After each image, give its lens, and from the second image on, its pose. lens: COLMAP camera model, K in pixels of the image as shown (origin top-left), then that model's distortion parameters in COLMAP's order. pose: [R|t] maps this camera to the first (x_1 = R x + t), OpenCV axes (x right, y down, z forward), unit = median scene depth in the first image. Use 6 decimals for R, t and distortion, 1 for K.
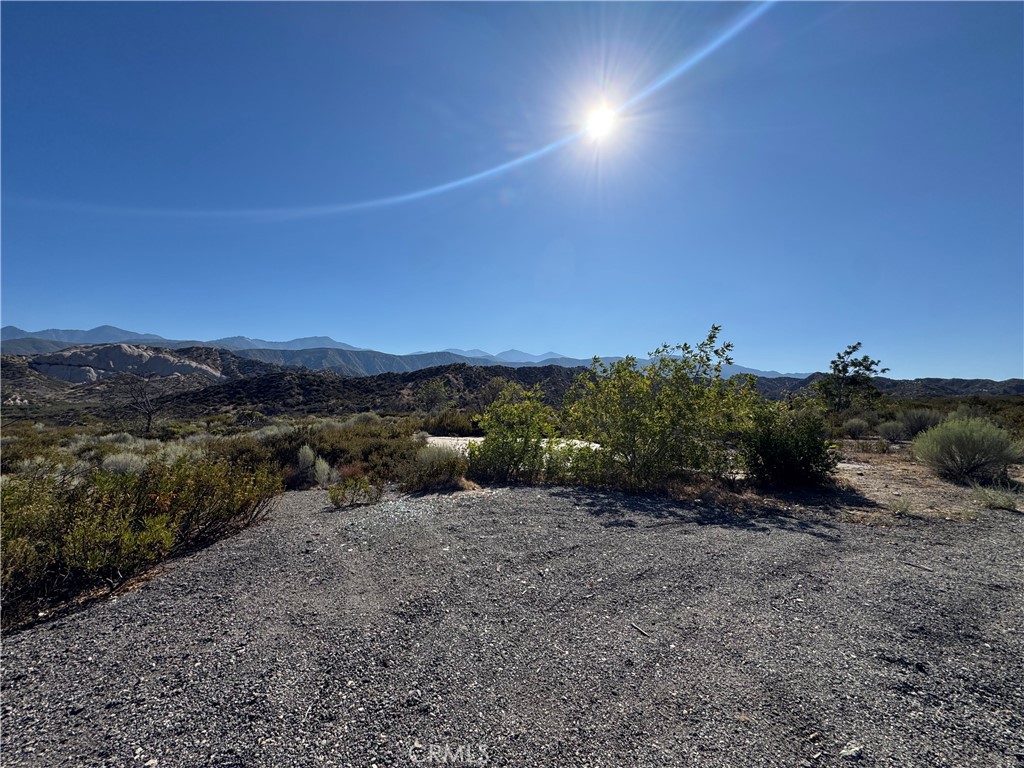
lens RADIAL K [[407.5, 0, 513.3], [0, 407.5, 378.8], [0, 0, 1]] dist [-0.002716, 0.000357]
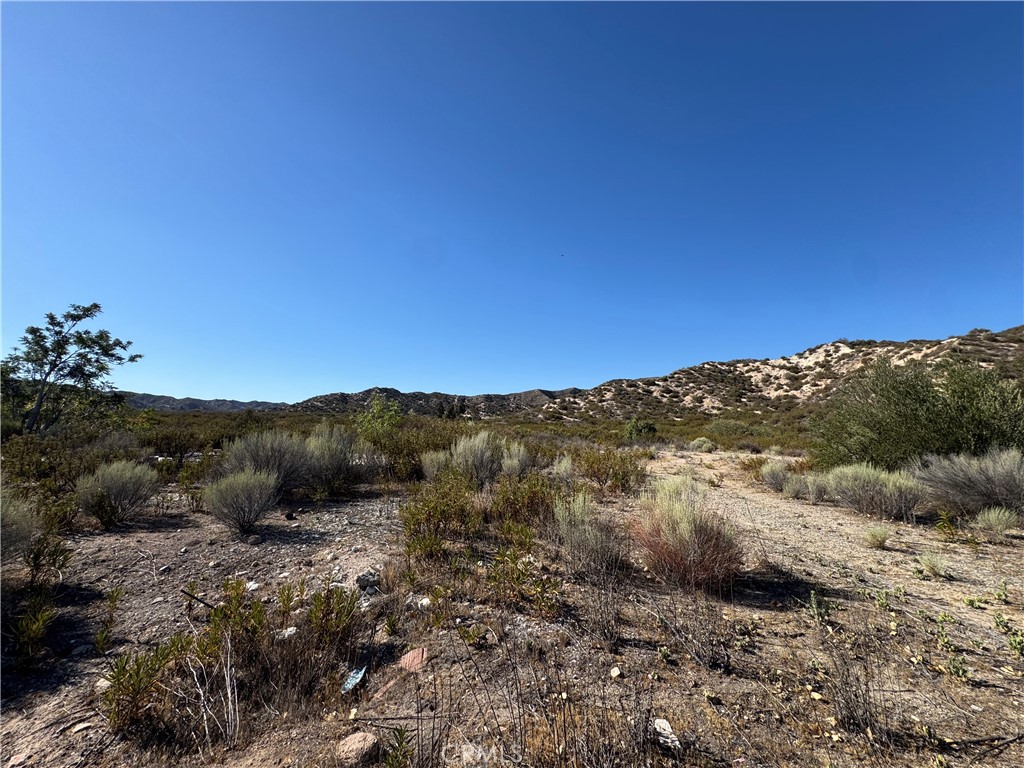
lens RADIAL K [[407.5, 0, 513.5], [0, 407.5, 386.8], [0, 0, 1]] dist [-0.002716, 0.000357]
pose [[0.002883, 0.096835, 0.995296, 0.561193], [-0.086821, 0.991566, -0.096220, 0.046603], [-0.996220, -0.086136, 0.011266, 0.755040]]
